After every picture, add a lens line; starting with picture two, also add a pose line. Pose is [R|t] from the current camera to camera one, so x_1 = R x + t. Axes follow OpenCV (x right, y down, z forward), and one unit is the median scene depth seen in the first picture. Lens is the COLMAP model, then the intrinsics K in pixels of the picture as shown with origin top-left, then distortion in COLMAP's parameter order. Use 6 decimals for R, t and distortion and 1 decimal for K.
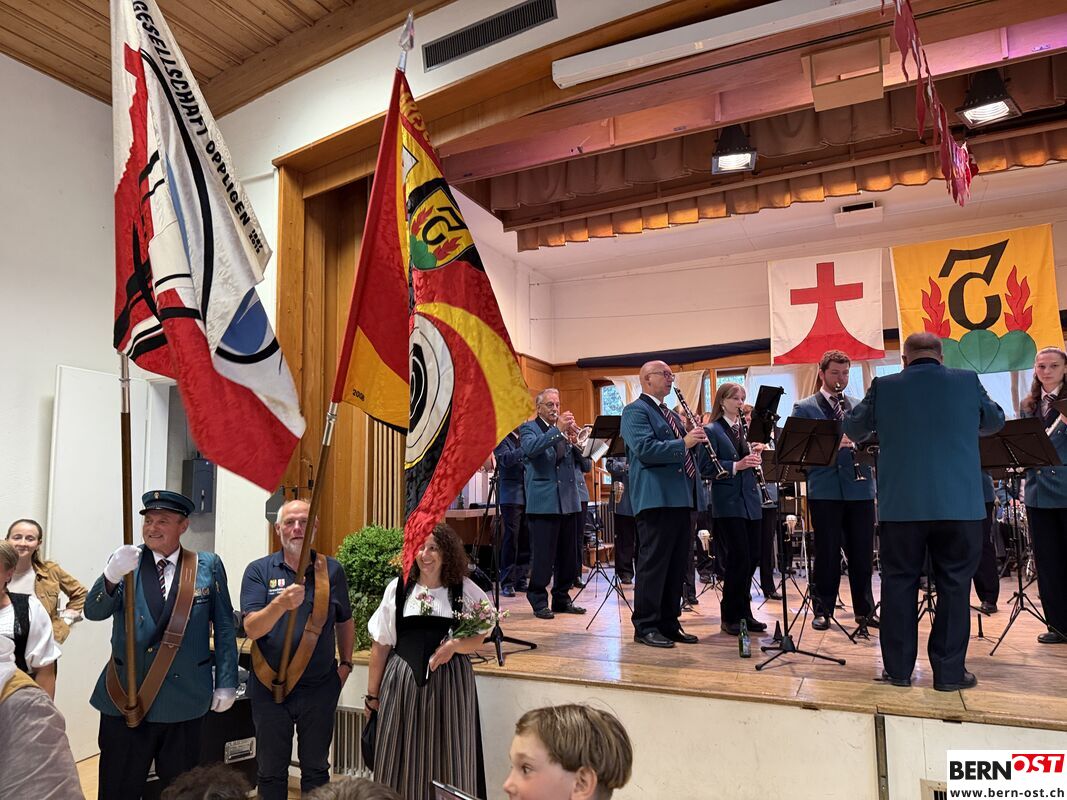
lens RADIAL K [[756.0, 0, 534.5], [0, 756.0, 408.0], [0, 0, 1]] dist [0.036727, -0.051233]
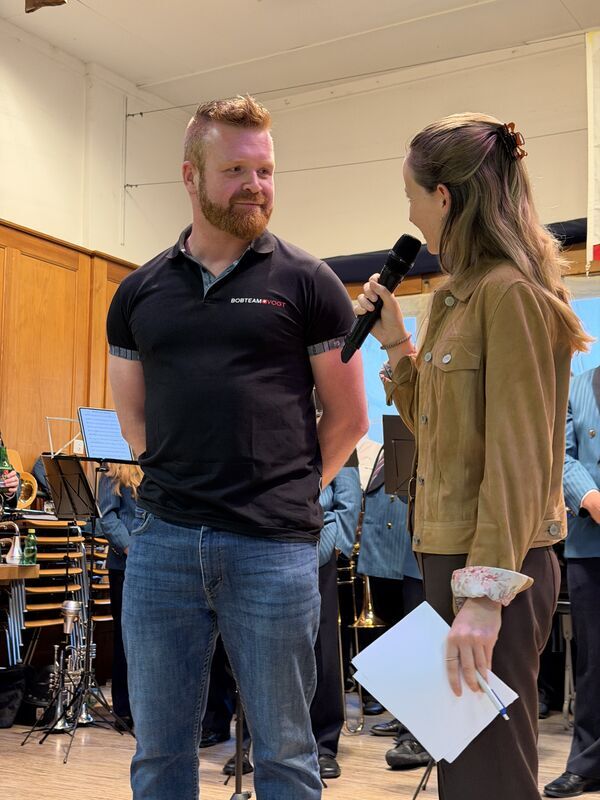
lens RADIAL K [[1115.8, 0, 298.9], [0, 1115.8, 401.0], [0, 0, 1]] dist [0.134467, 0.000000]
pose [[0.995494, 0.012895, -0.093942, 0.227386], [-0.014175, 0.999815, -0.012969, 0.039799], [0.093758, 0.014242, 0.995493, 0.352524]]
